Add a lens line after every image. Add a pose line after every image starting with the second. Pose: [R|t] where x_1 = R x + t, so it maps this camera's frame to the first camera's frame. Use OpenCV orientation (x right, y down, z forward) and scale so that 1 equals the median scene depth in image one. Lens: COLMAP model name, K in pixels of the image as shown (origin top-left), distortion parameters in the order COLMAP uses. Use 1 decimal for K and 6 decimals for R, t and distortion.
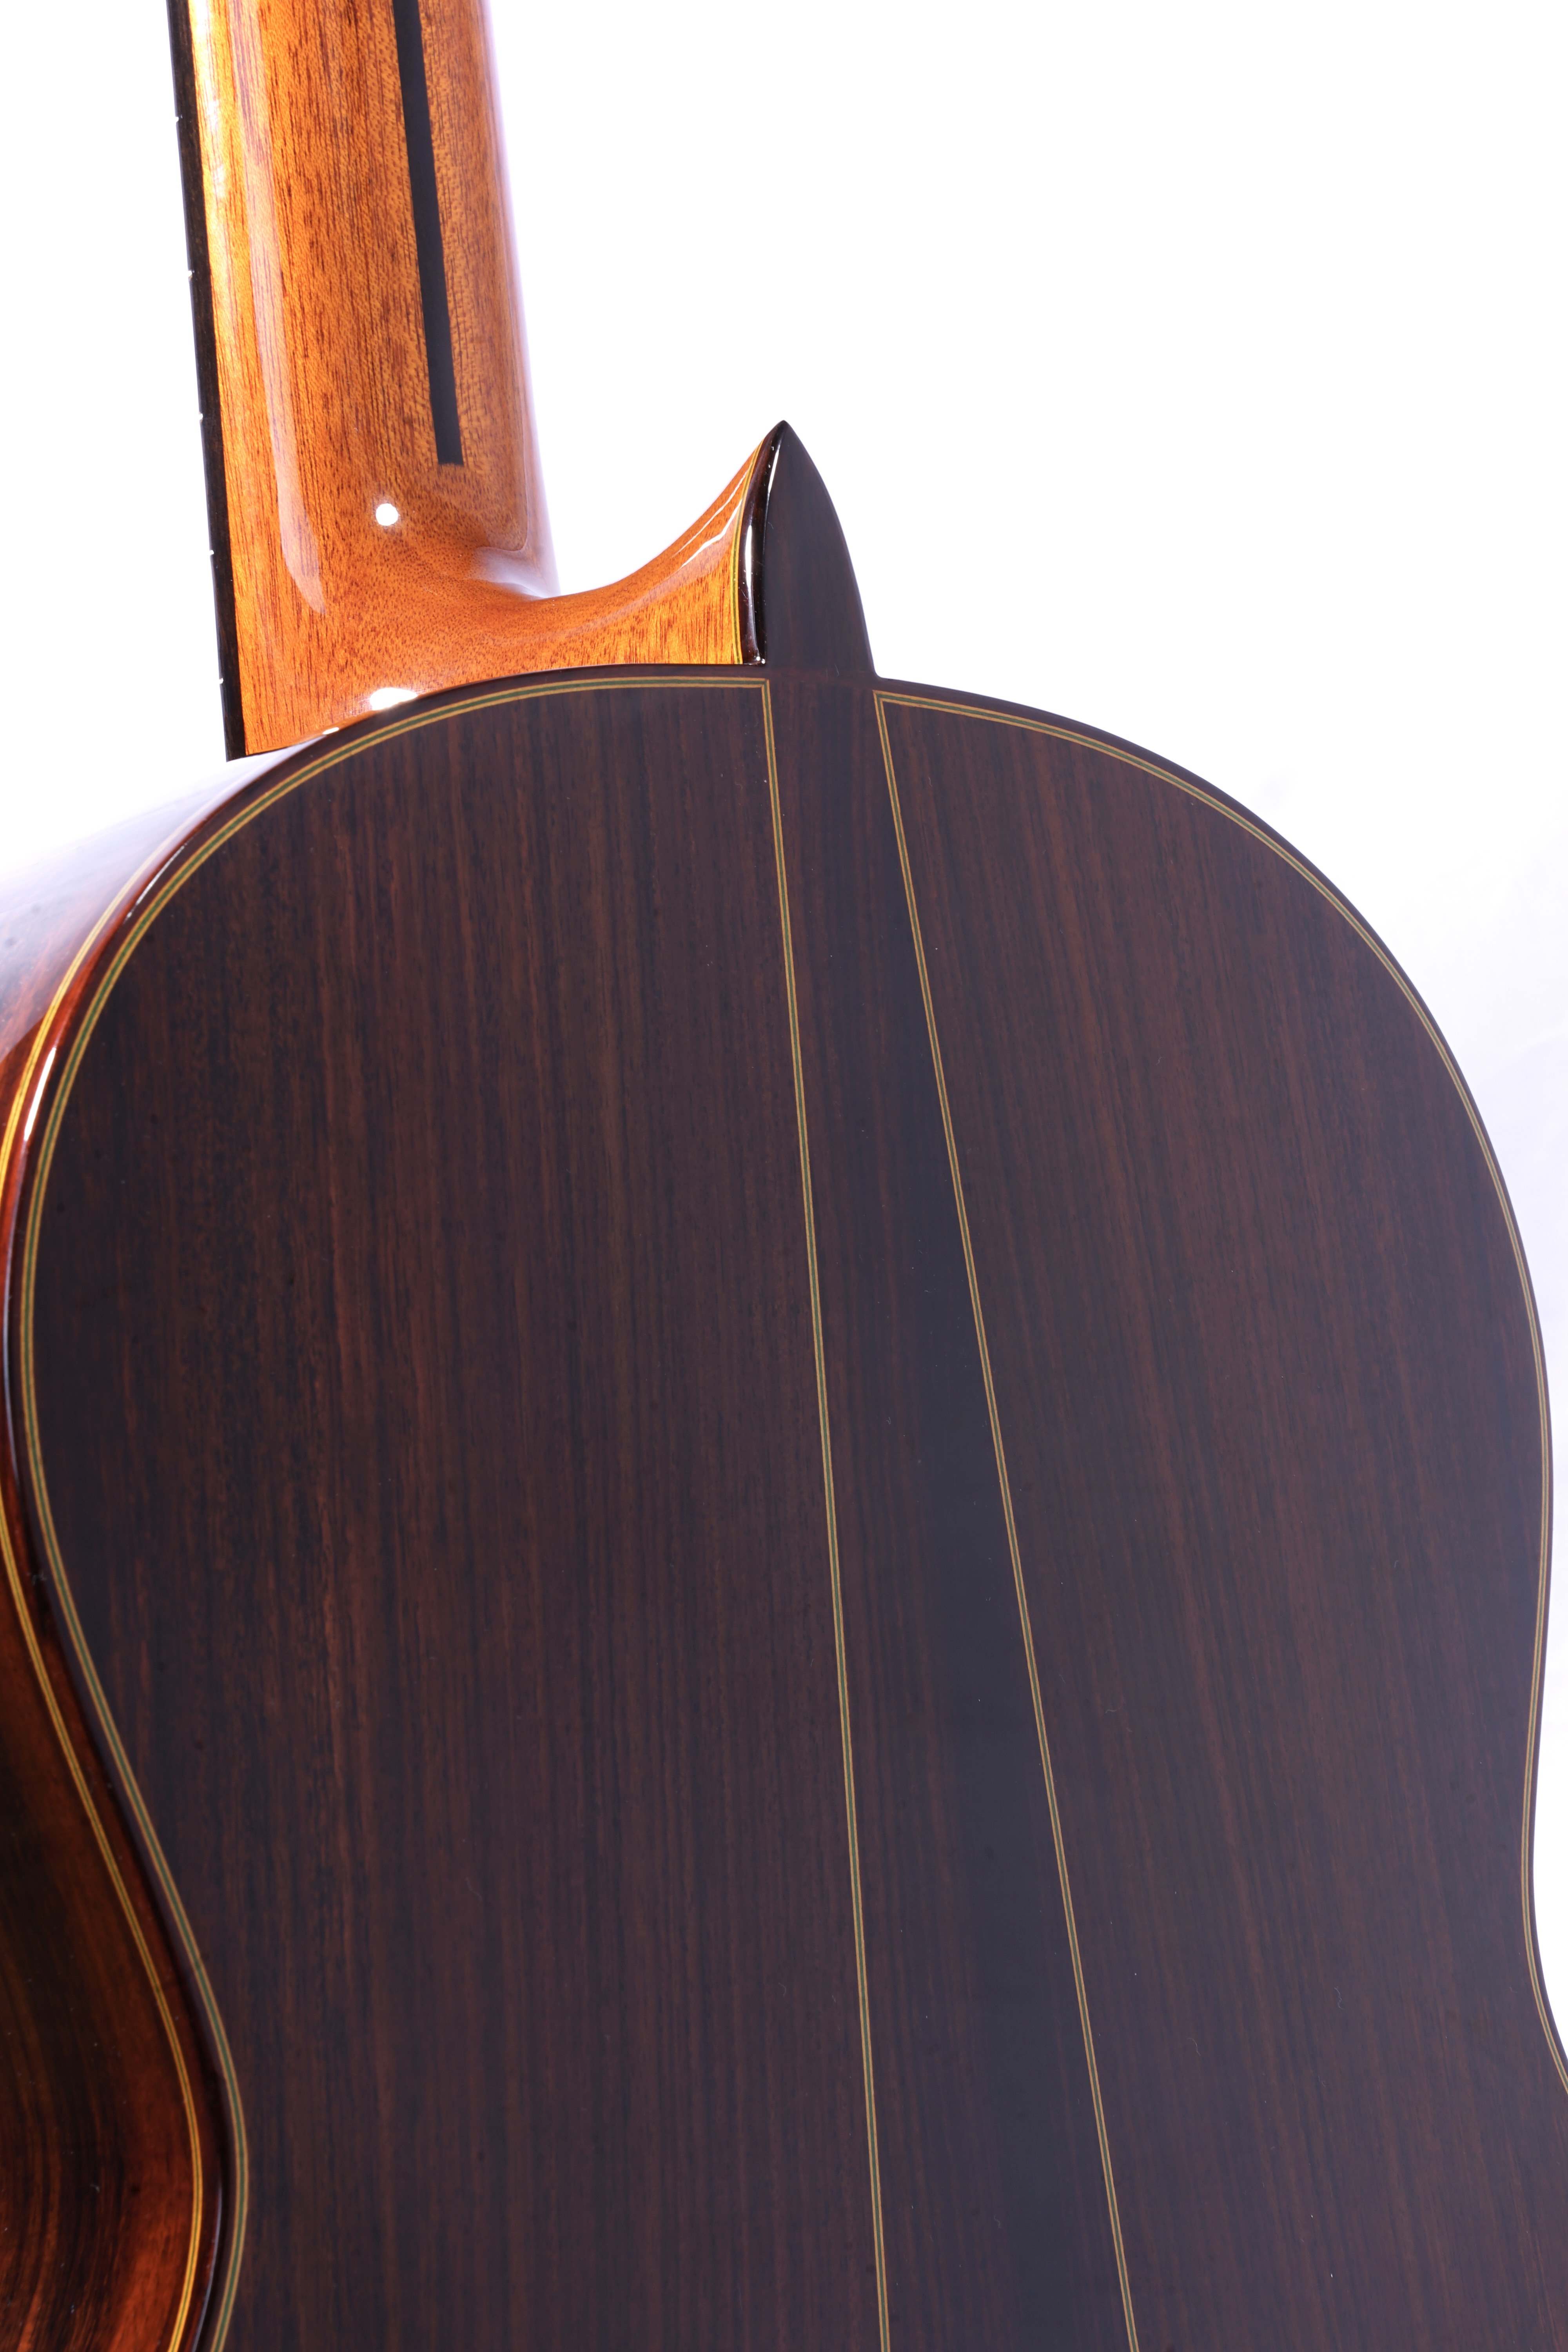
lens RADIAL K [[4975.7, 0, 779.6], [0, 4975.7, 1173.8], [0, 0, 1]] dist [0.328856, 0.000000]
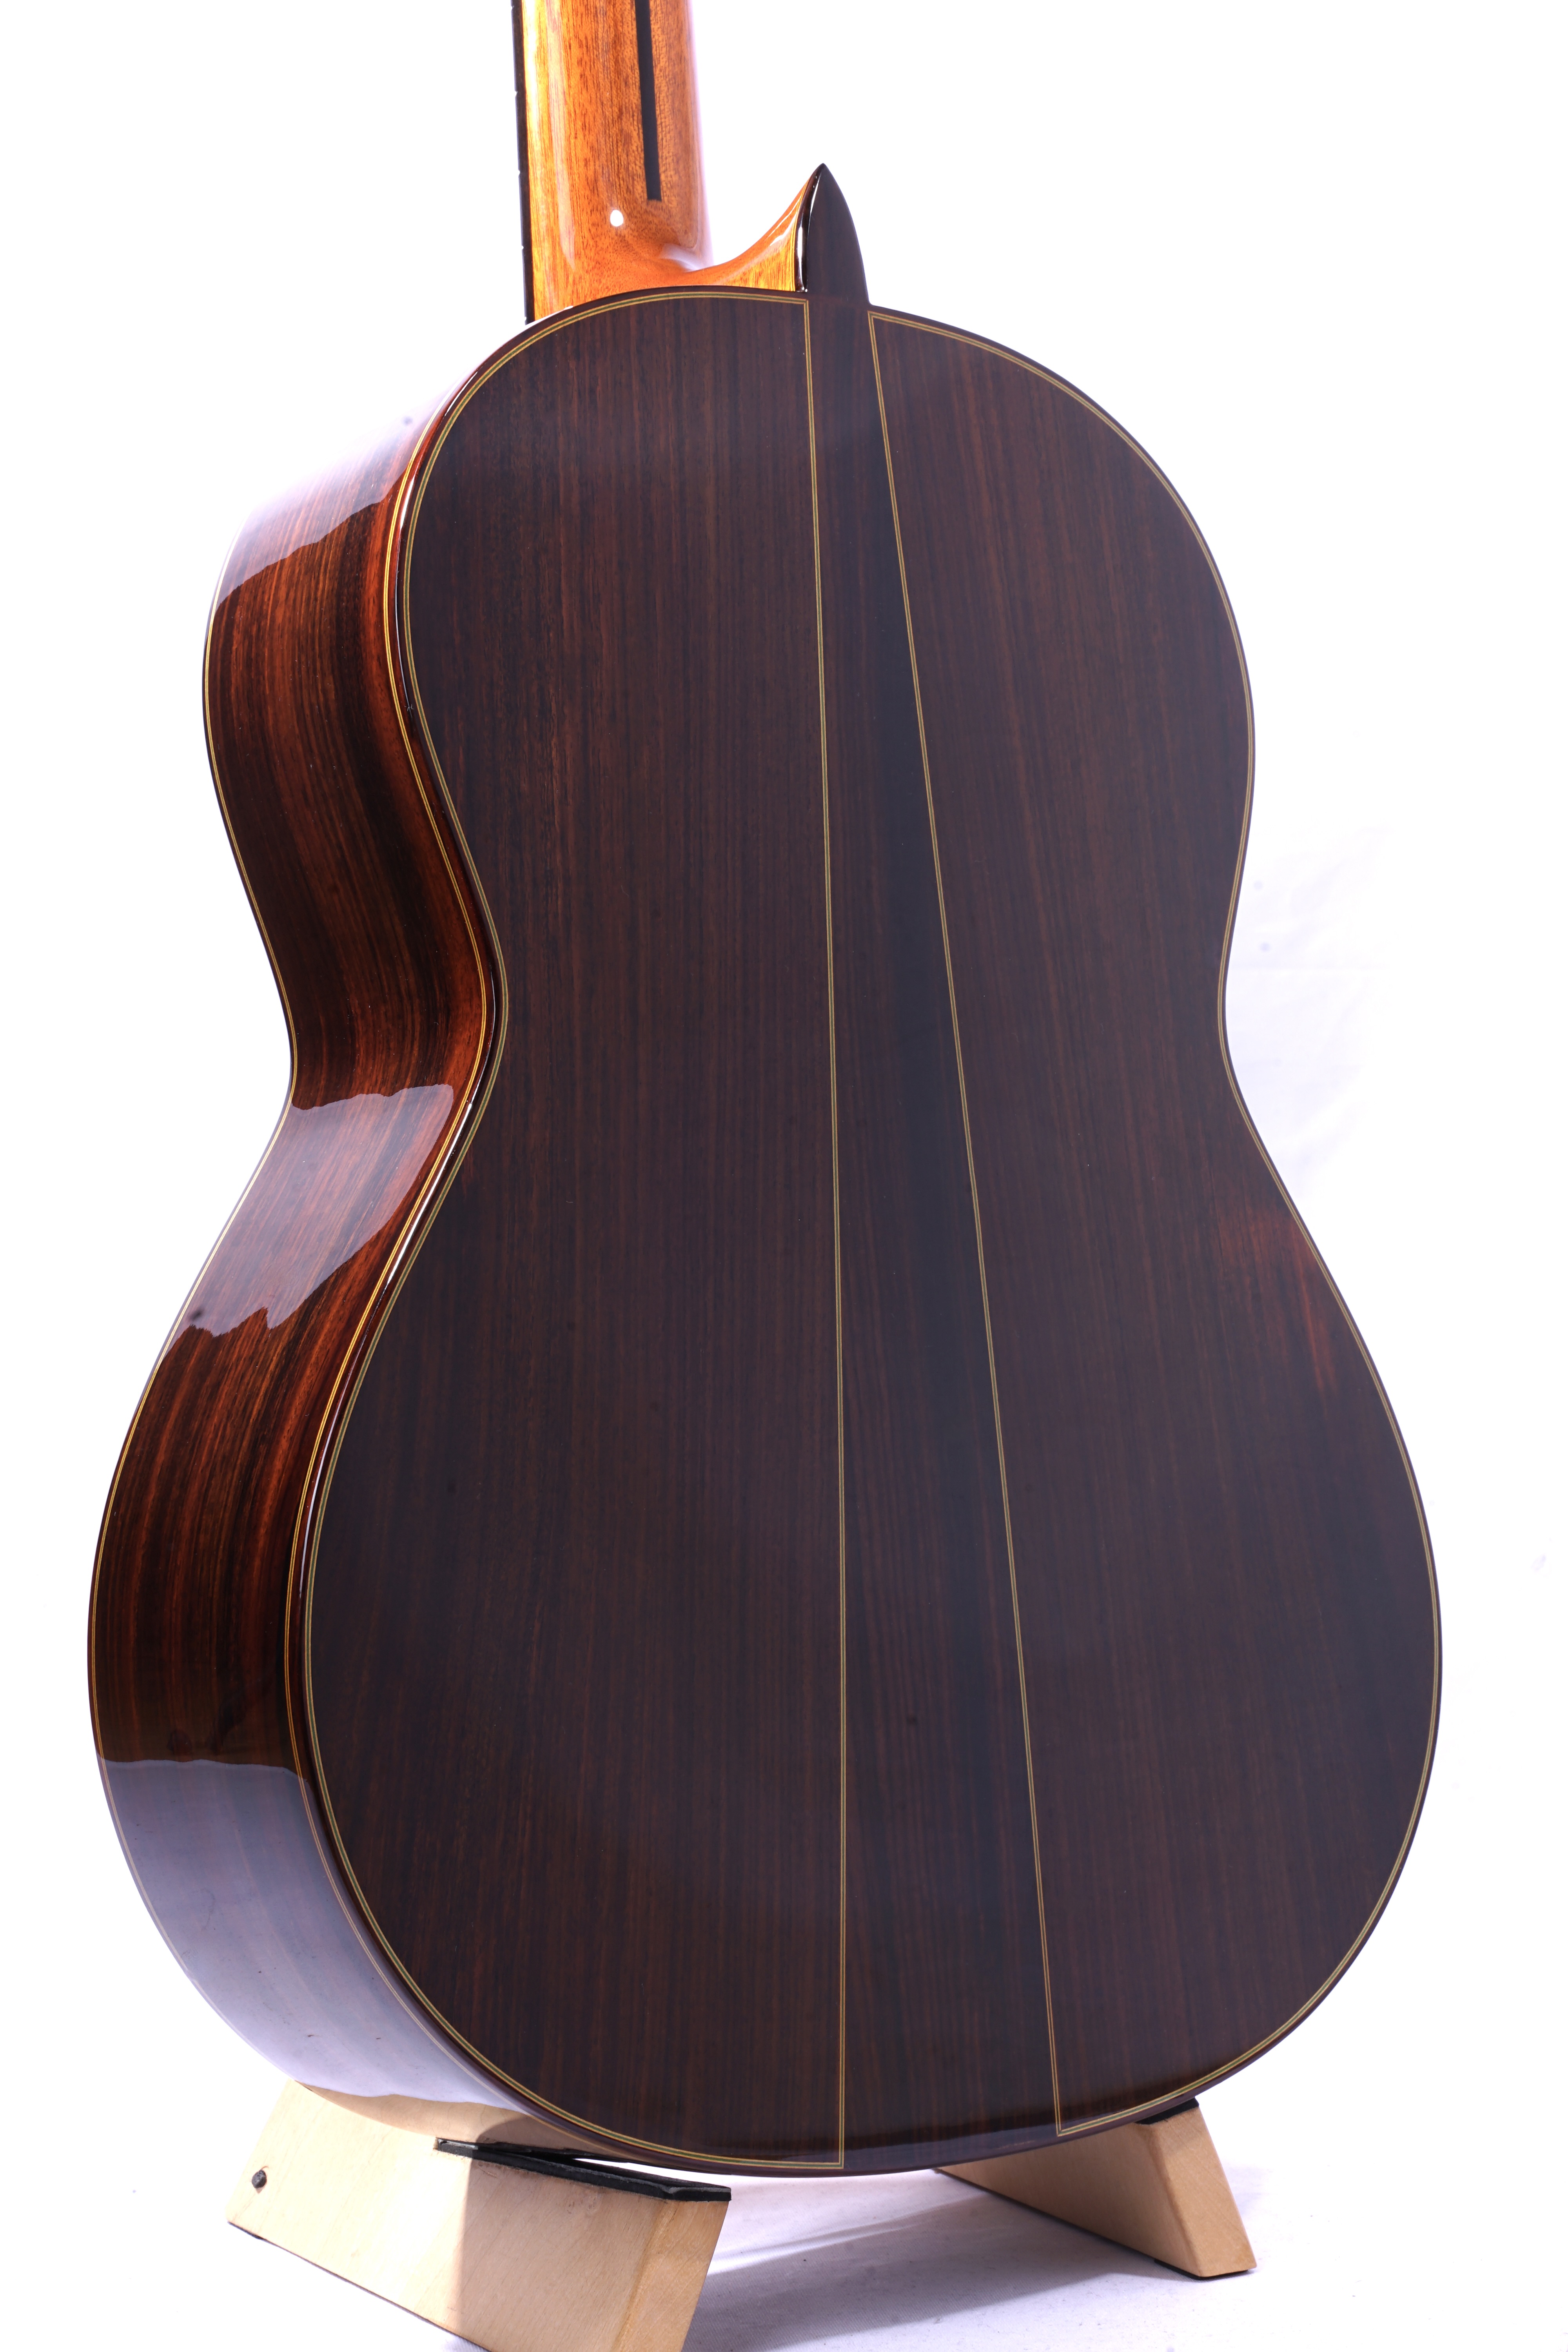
lens RADIAL K [[4495.3, 0, 790.1], [0, 4495.3, 1172.4], [0, 0, 1]] dist [0.252175, 0.000000]
pose [[0.996871, 0.025652, -0.074764, 0.131056], [-0.024836, 0.999622, 0.011831, 0.215035], [0.075039, -0.009937, 0.997131, -0.724260]]
